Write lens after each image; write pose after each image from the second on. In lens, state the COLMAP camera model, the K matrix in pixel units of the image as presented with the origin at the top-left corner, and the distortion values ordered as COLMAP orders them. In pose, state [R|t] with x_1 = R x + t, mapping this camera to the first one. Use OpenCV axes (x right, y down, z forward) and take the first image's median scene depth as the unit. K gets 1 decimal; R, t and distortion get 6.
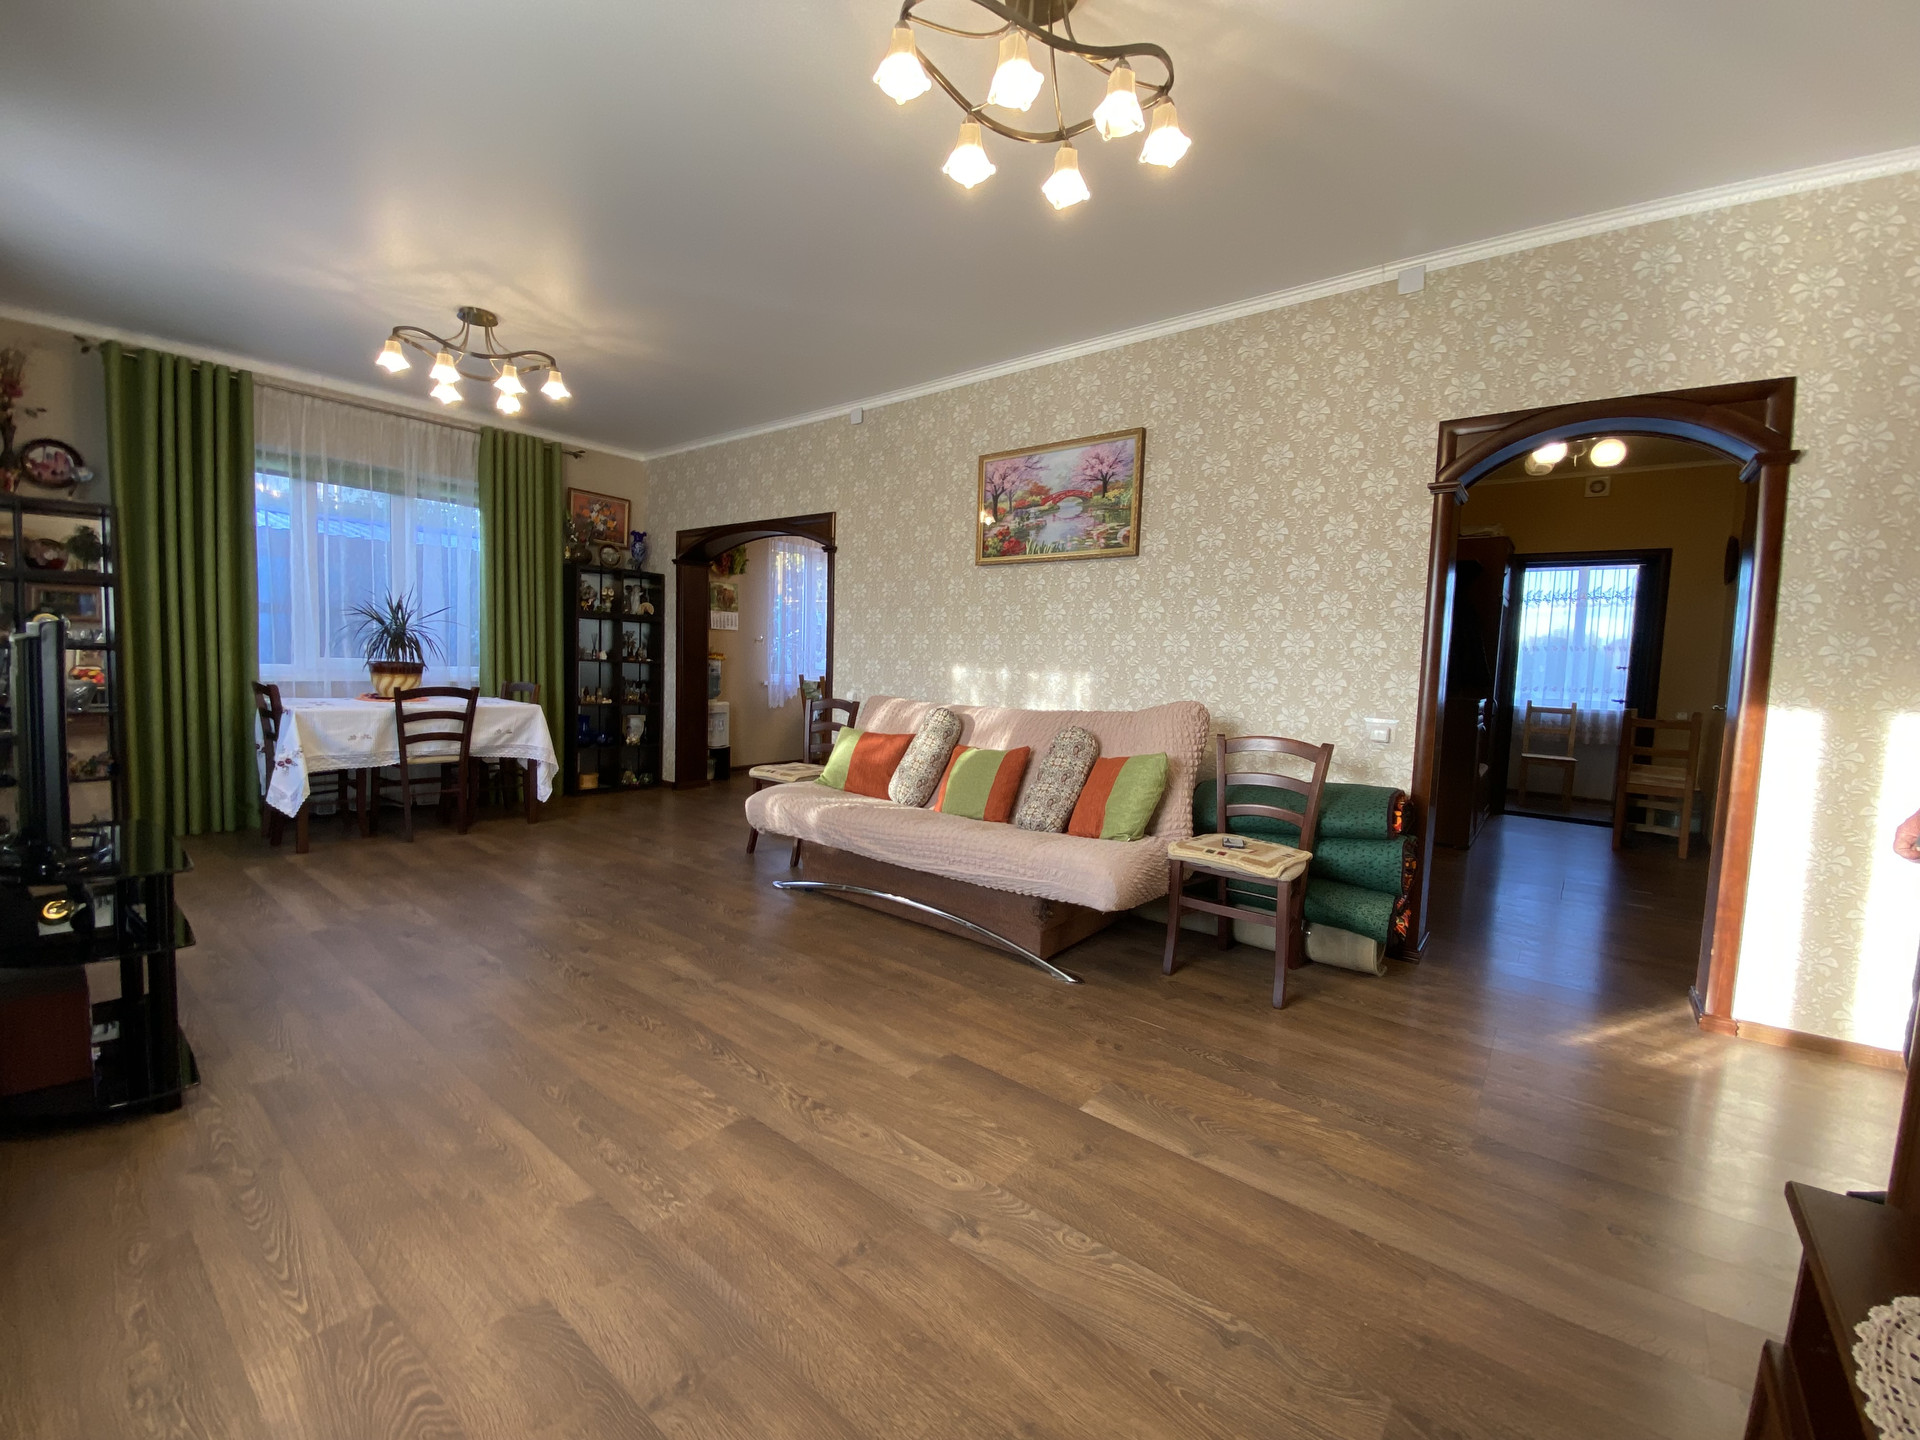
lens RADIAL K [[778.7, 0, 954.6], [0, 778.7, 717.2], [0, 0, 1]] dist [-0.012608, -0.008182]
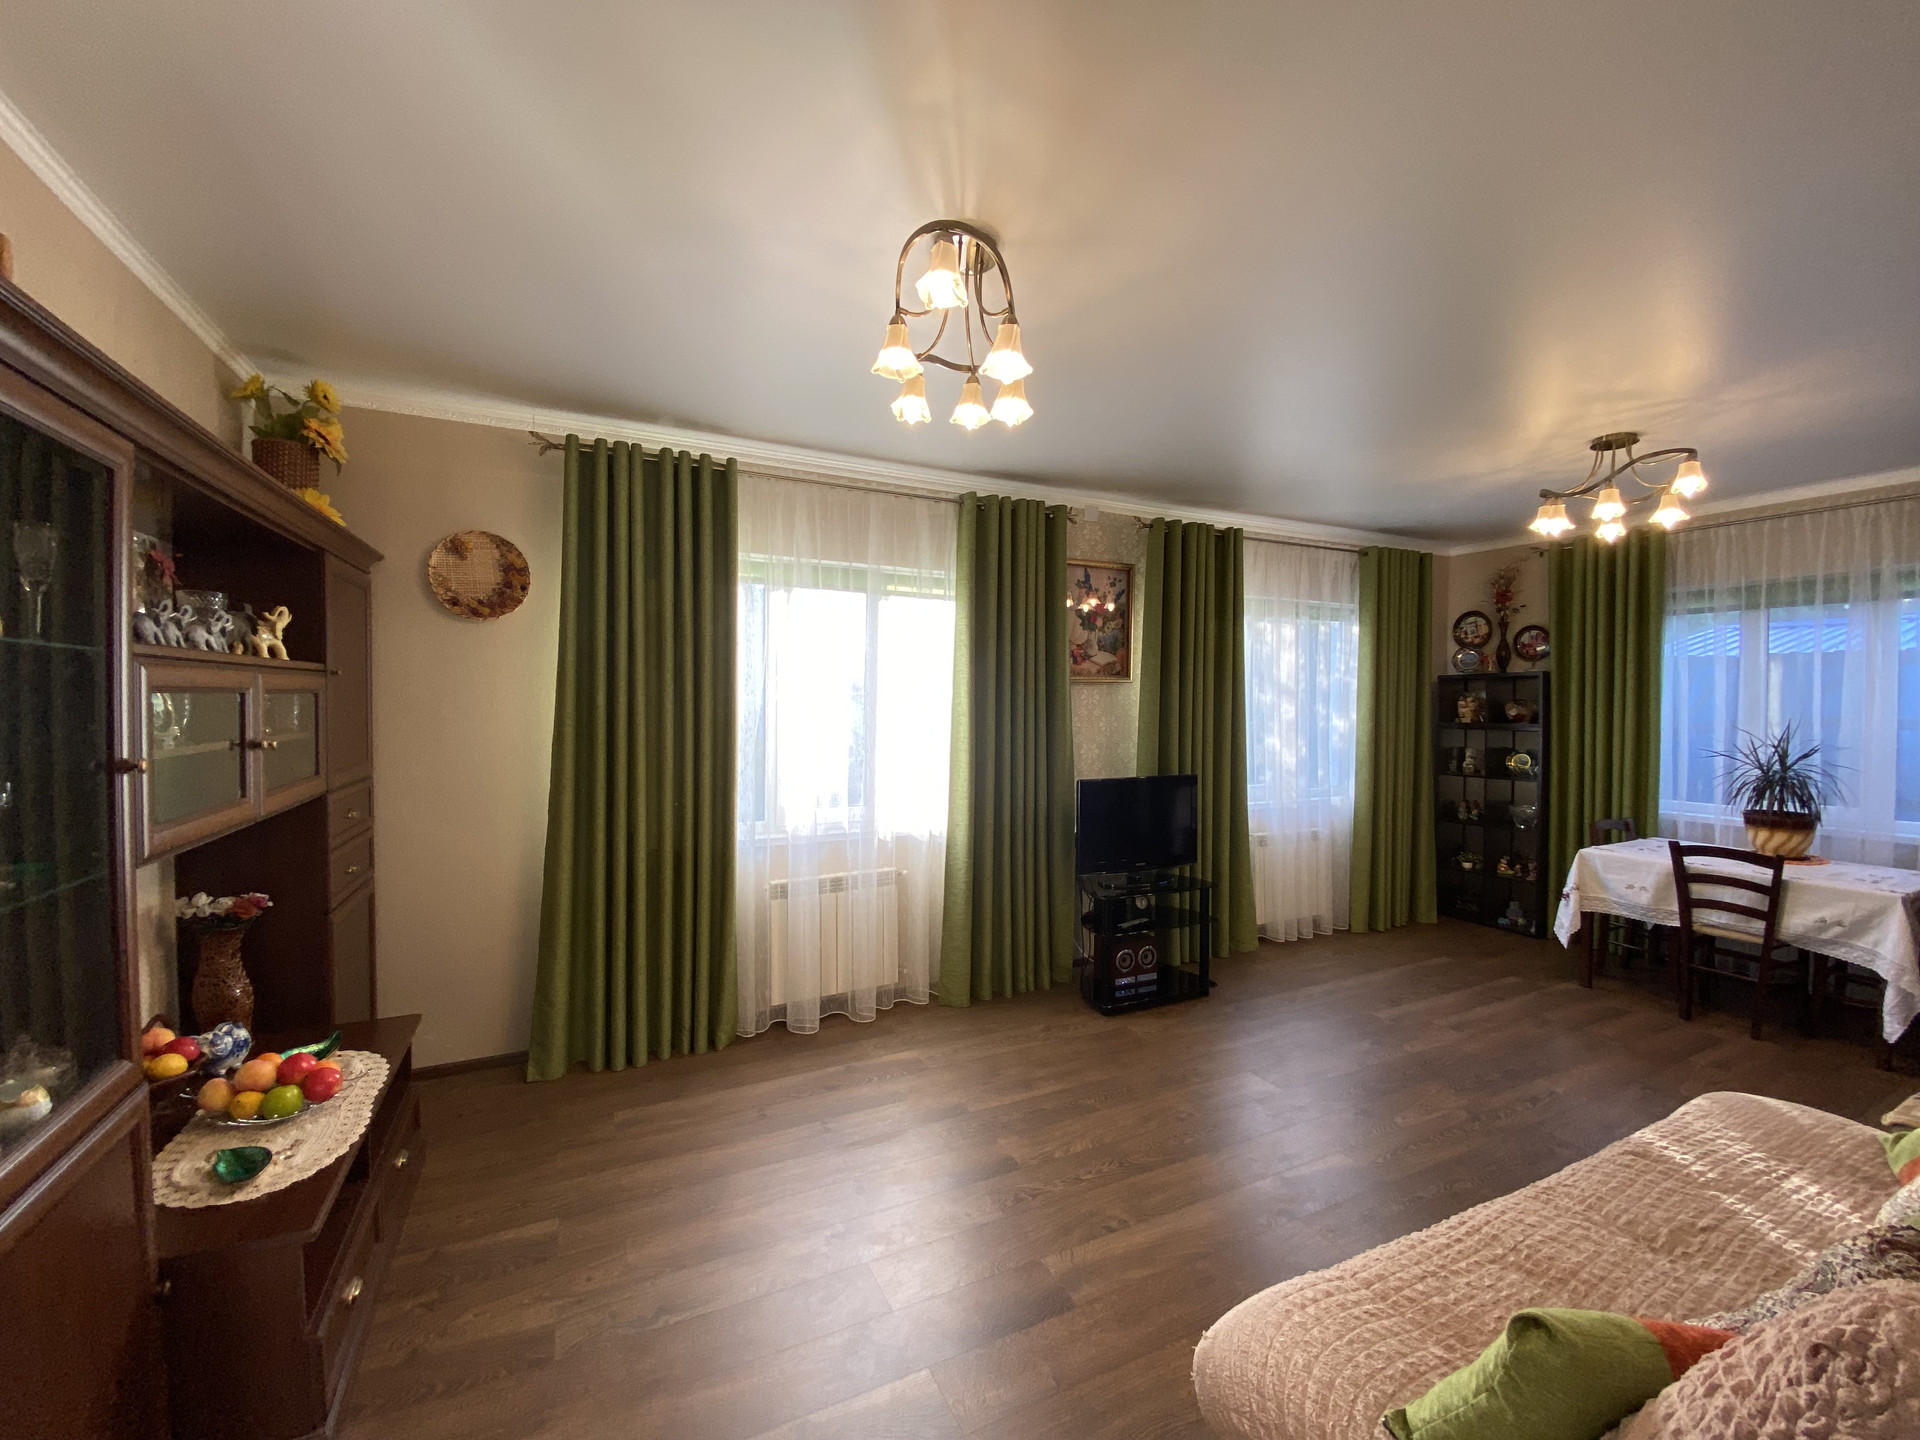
lens RADIAL K [[778.7, 0, 954.6], [0, 778.7, 717.2], [0, 0, 1]] dist [-0.012608, -0.008182]
pose [[-0.442350, -0.027968, -0.896406, 0.406914], [-0.087053, 0.996133, 0.011878, -0.108392], [0.892608, 0.083289, -0.443074, 0.573568]]
